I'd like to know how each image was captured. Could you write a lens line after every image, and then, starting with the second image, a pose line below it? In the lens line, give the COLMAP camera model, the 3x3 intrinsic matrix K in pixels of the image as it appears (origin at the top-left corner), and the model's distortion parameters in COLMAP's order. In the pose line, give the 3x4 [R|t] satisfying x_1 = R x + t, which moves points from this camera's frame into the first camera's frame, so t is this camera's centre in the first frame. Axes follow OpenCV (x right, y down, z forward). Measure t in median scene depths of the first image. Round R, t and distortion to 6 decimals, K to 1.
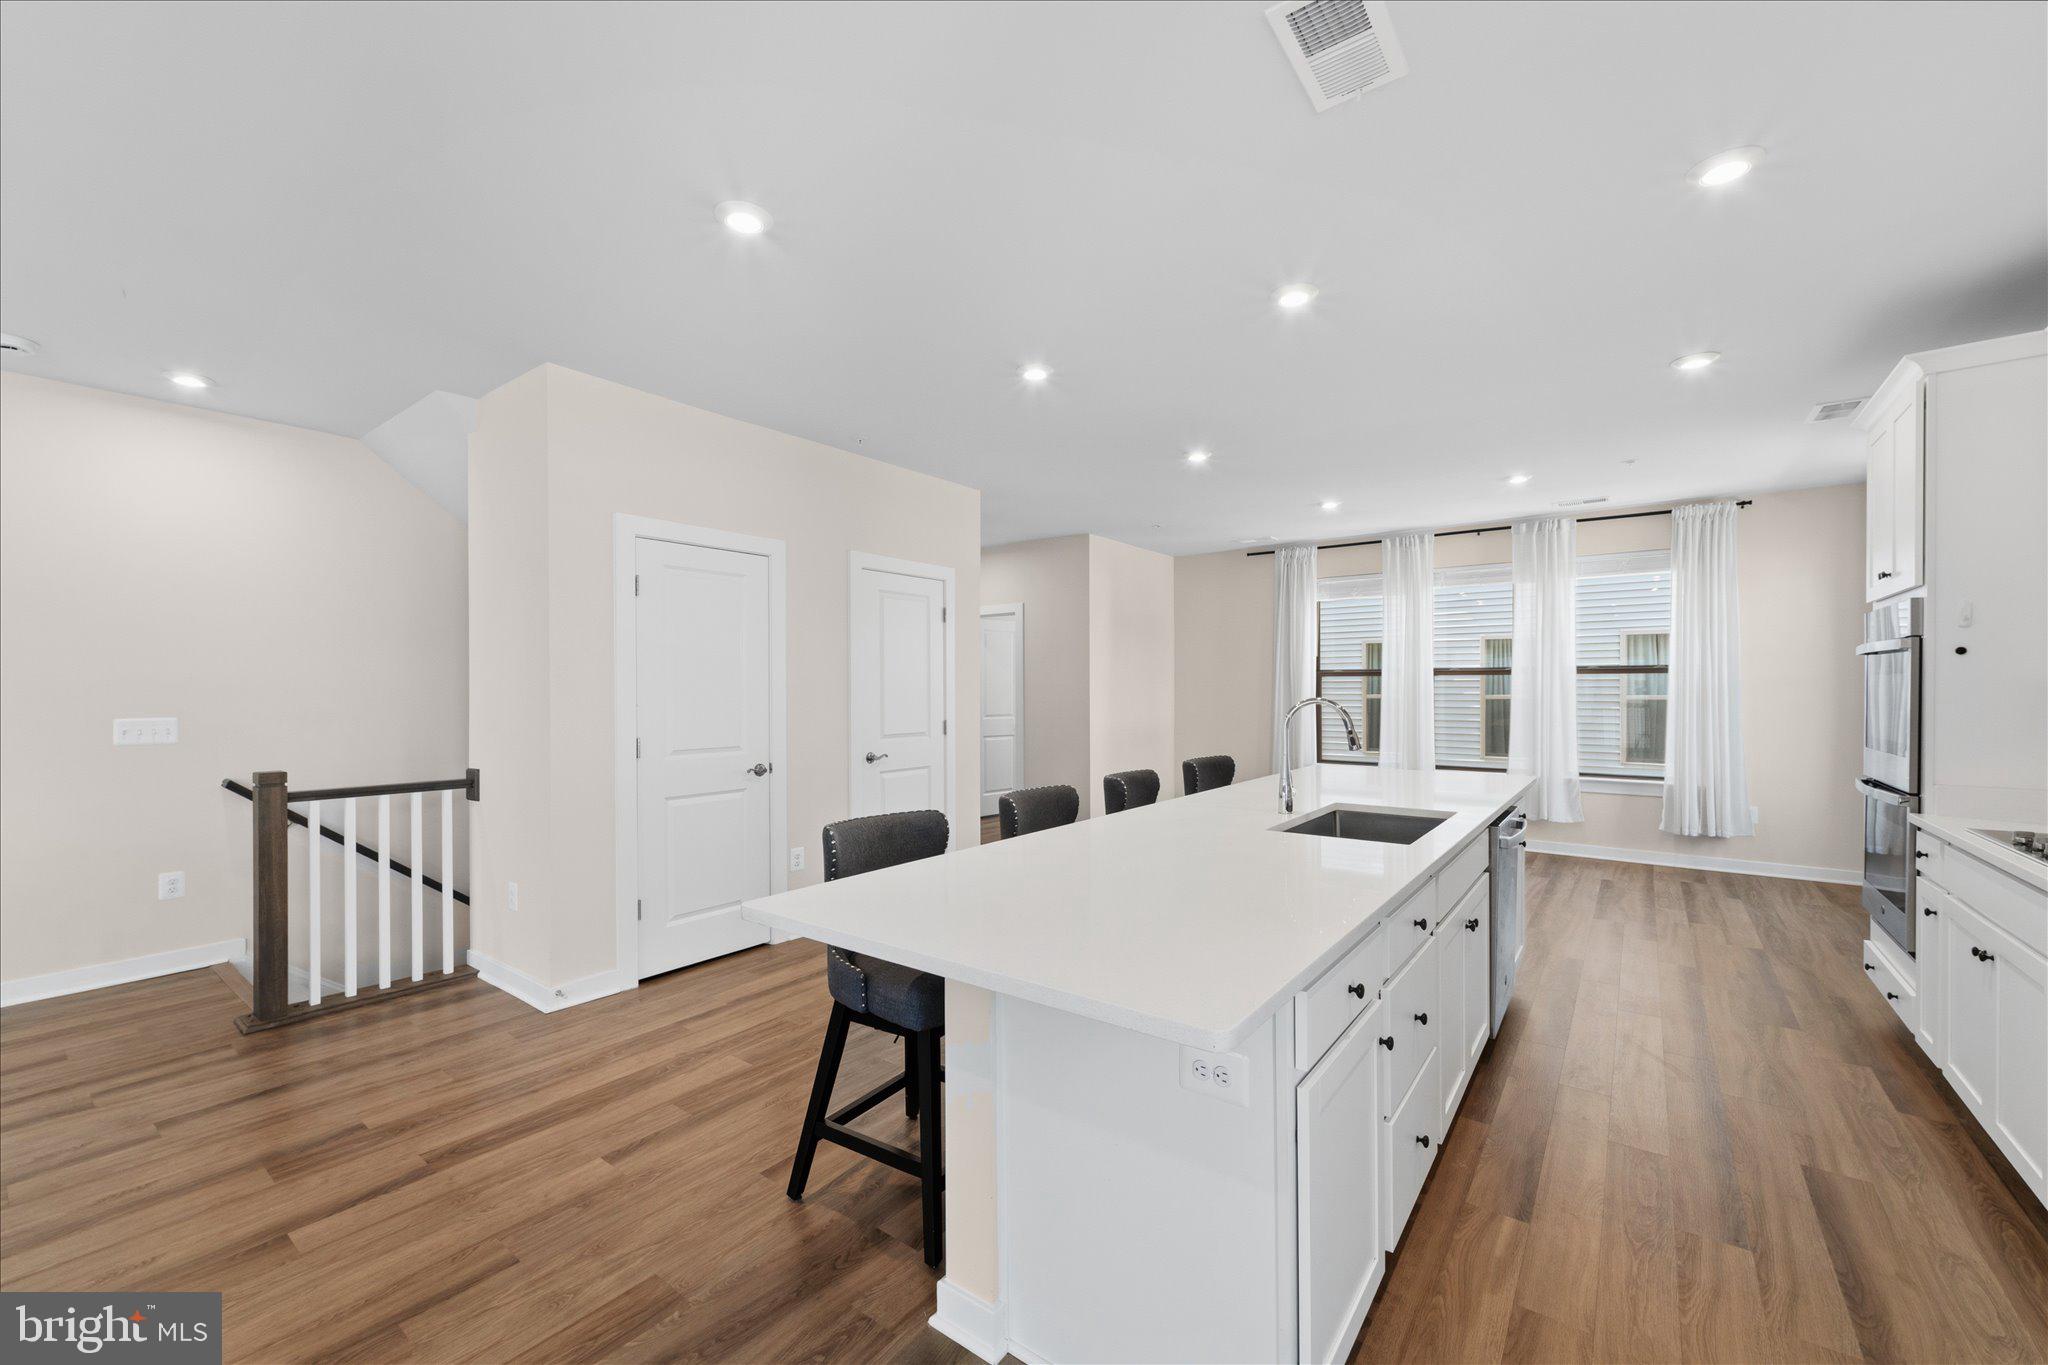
lens RADIAL K [[815.3, 0, 1020.1], [0, 815.3, 688.3], [0, 0, 1]] dist [0.000234, -0.001429]
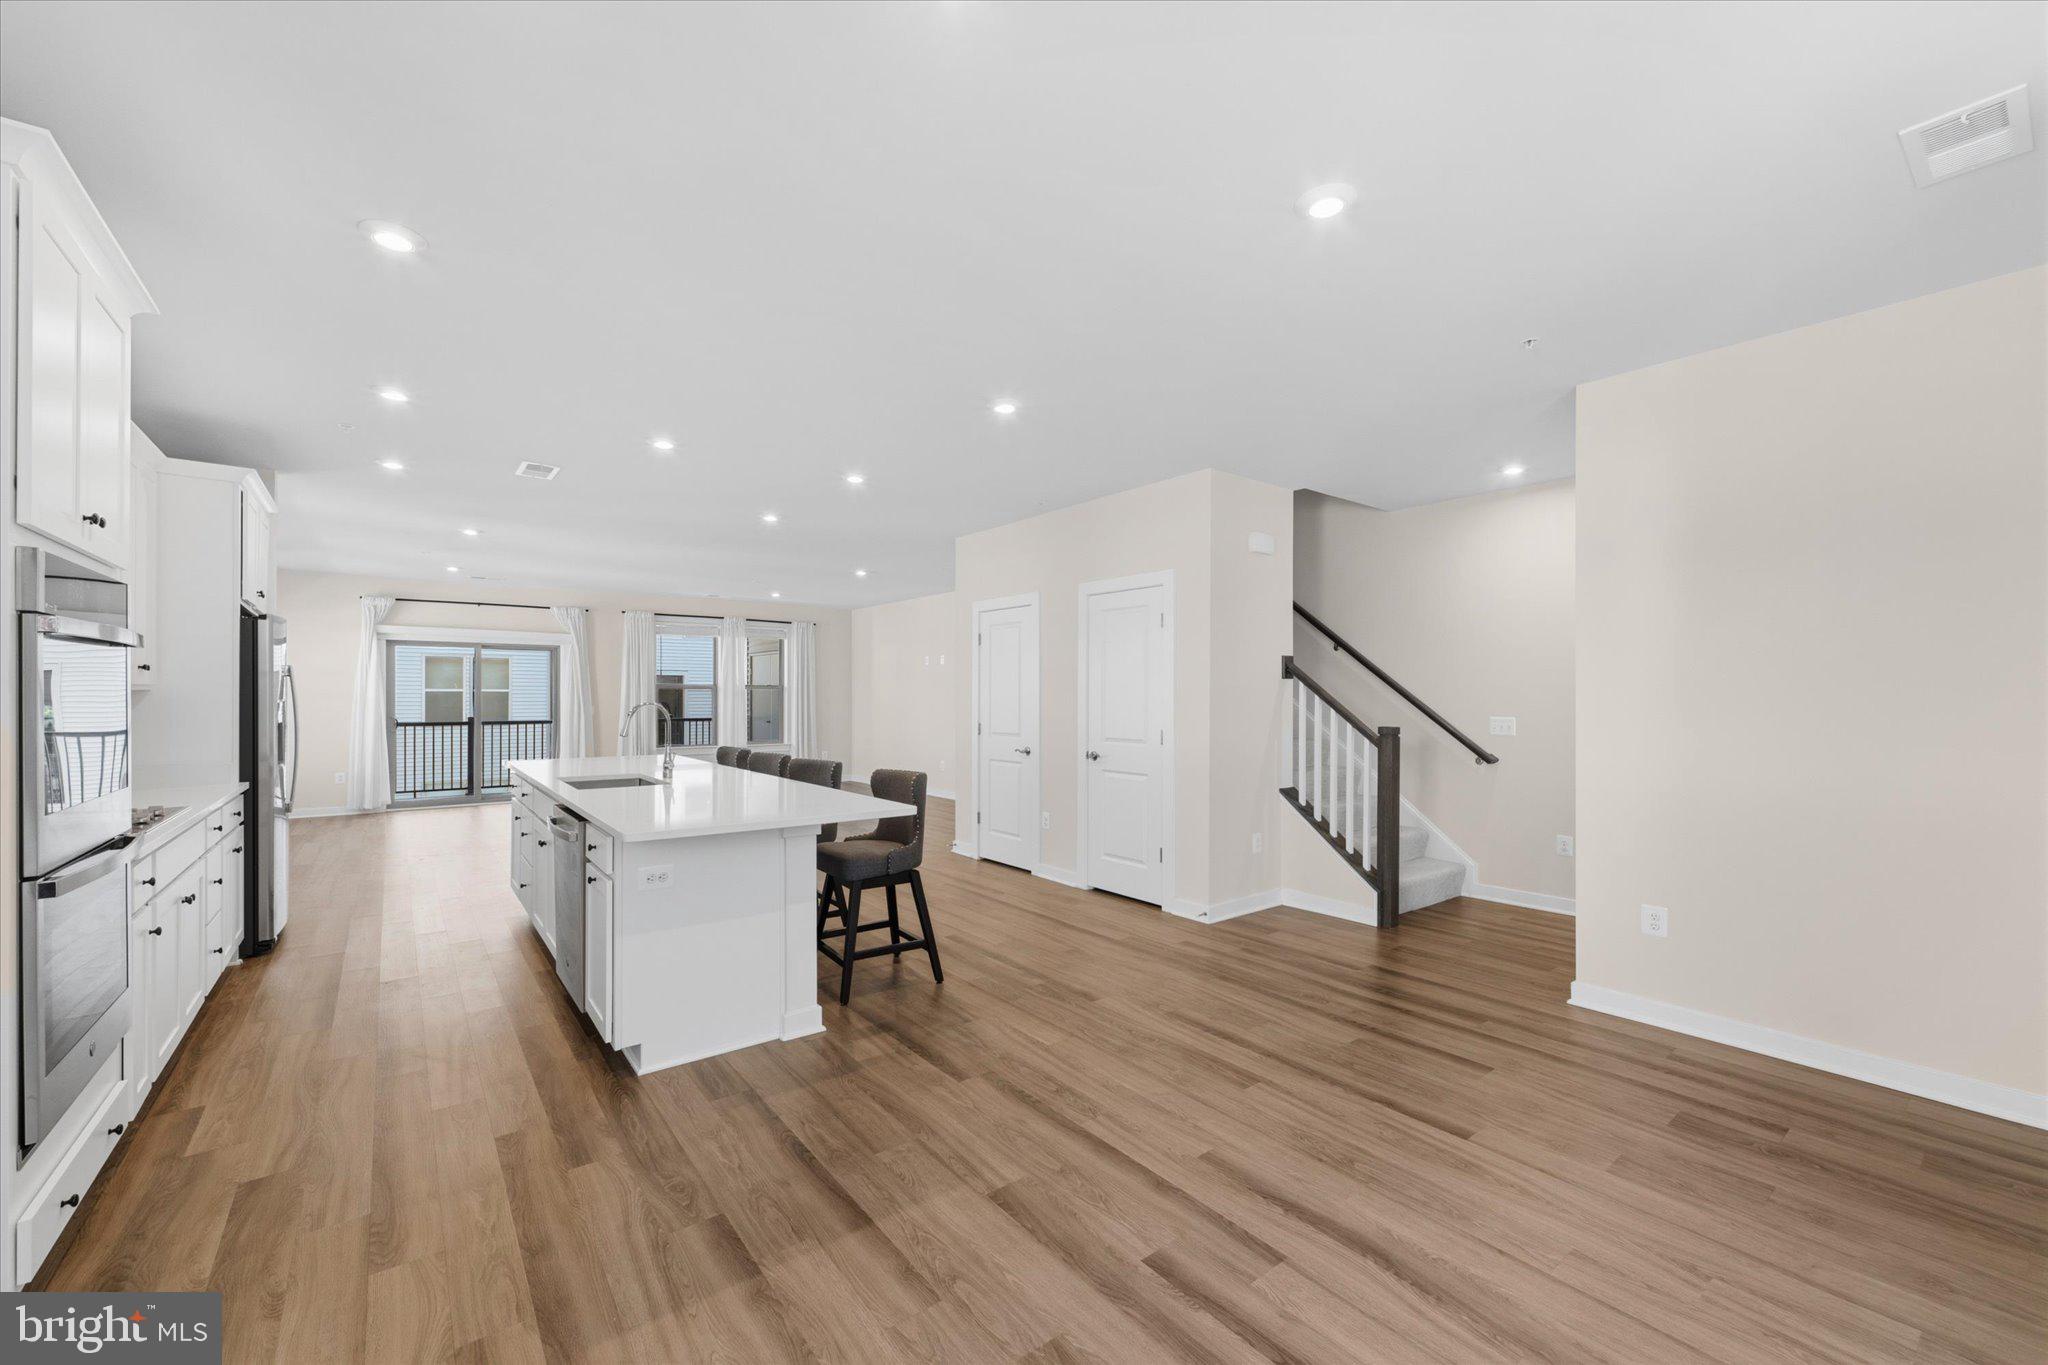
lens RADIAL K [[815.3, 0, 1034.5], [0, 815.3, 690.0], [0, 0, 1]] dist [0.000234, -0.001429]
pose [[-0.250054, -0.006478, -0.968210, 0.792083], [-0.001834, 0.999979, -0.006217, -0.001524], [0.968230, 0.000221, -0.250061, 0.989631]]
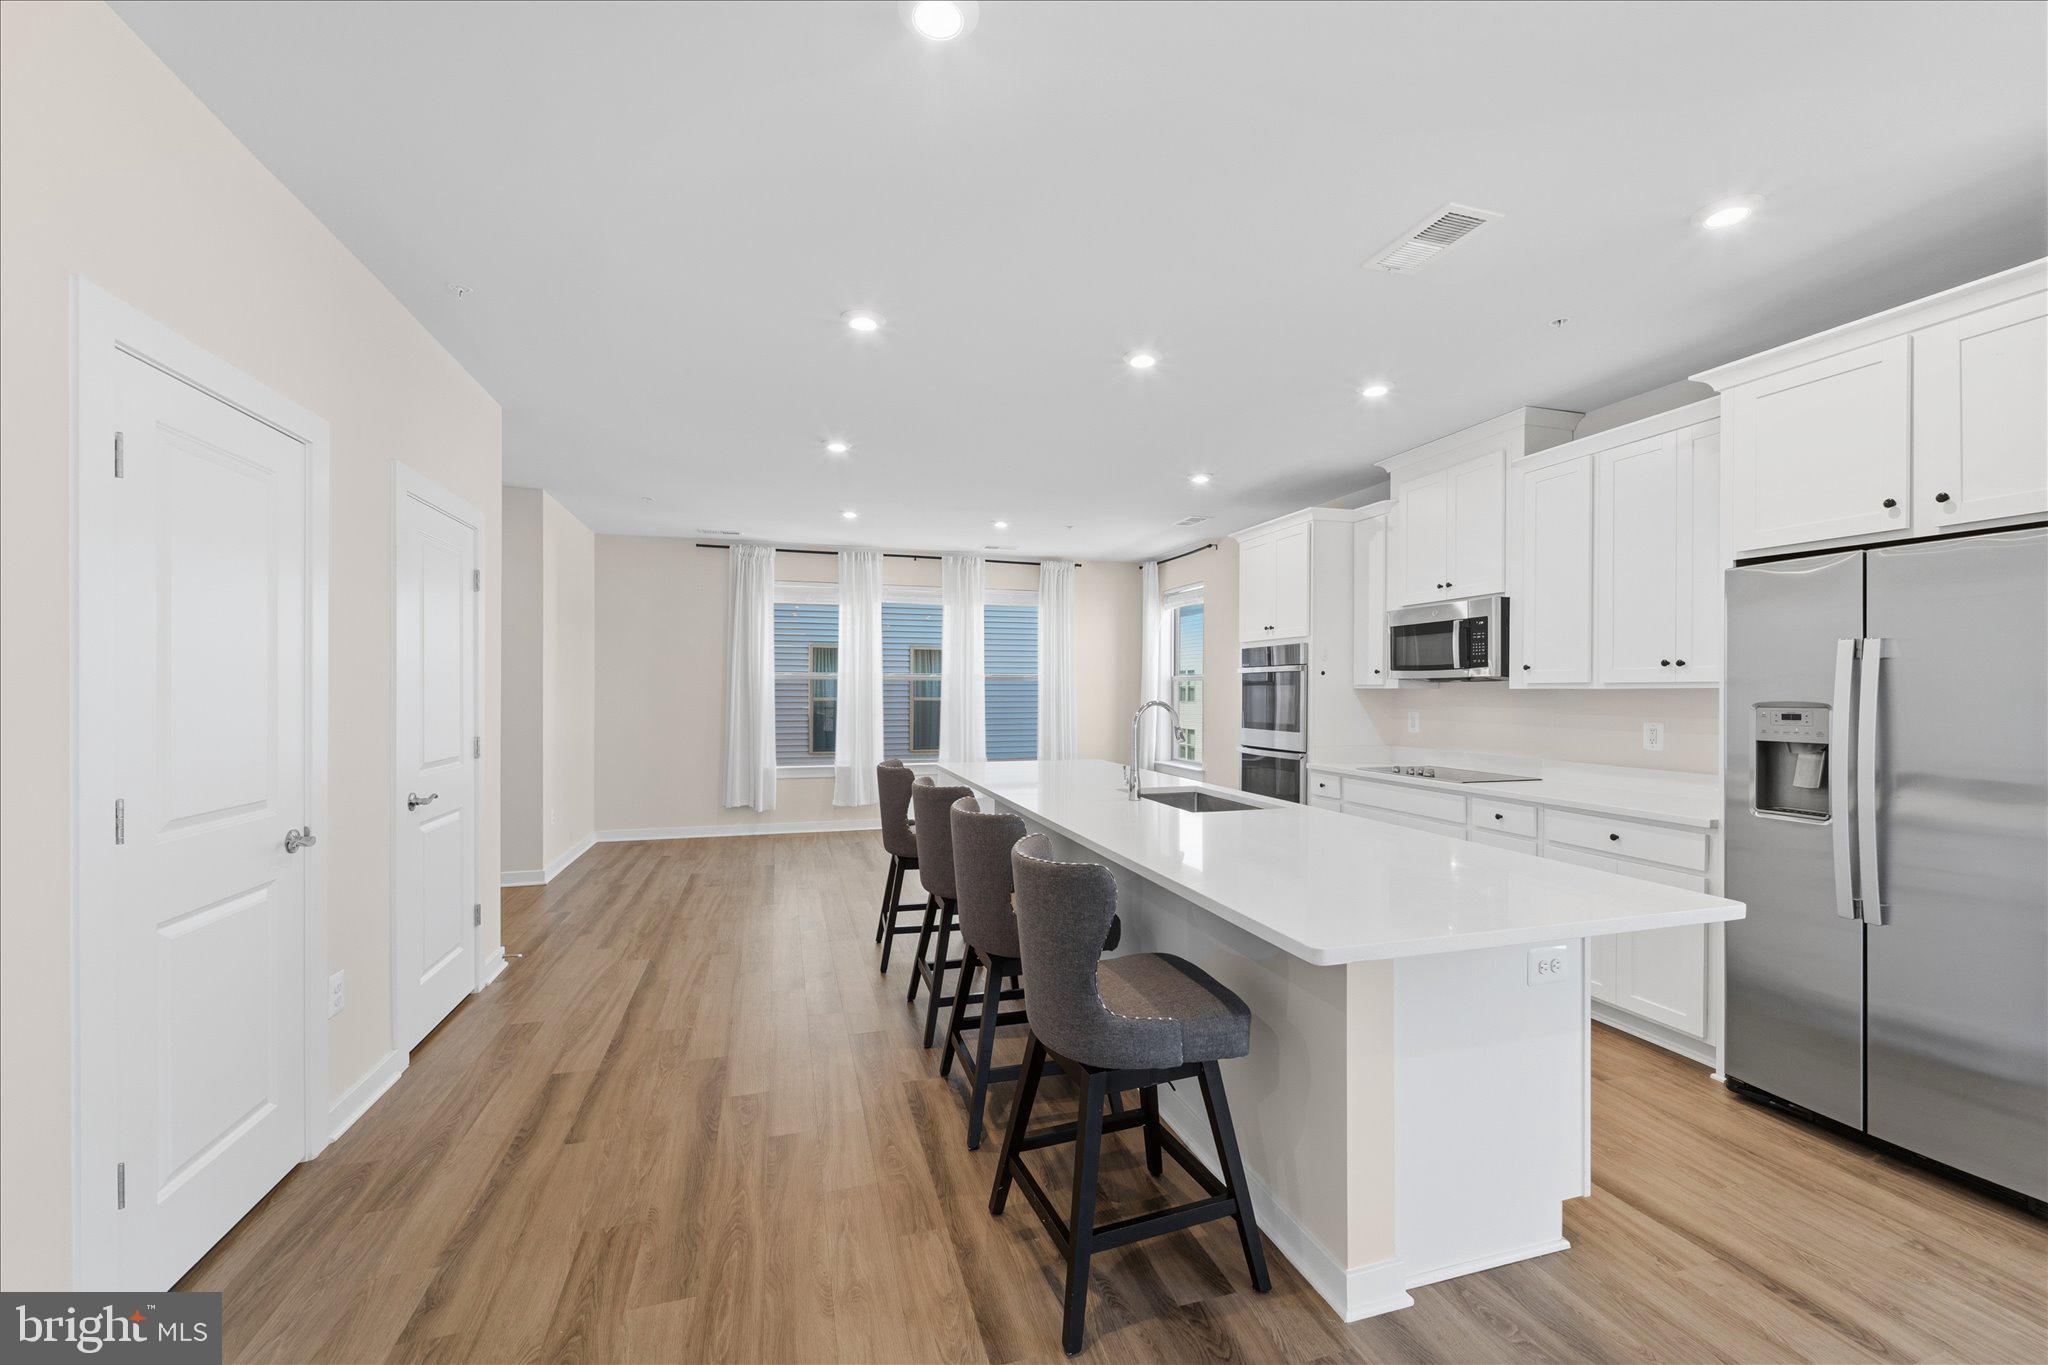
lens RADIAL K [[815.3, 0, 1030.0], [0, 815.3, 693.2], [0, 0, 1]] dist [0.000234, -0.001429]
pose [[0.583519, 0.002345, 0.812096, -0.338544], [-0.005294, 0.999986, 0.000917, 0.000161], [-0.812082, -0.004835, 0.583523, 0.213405]]
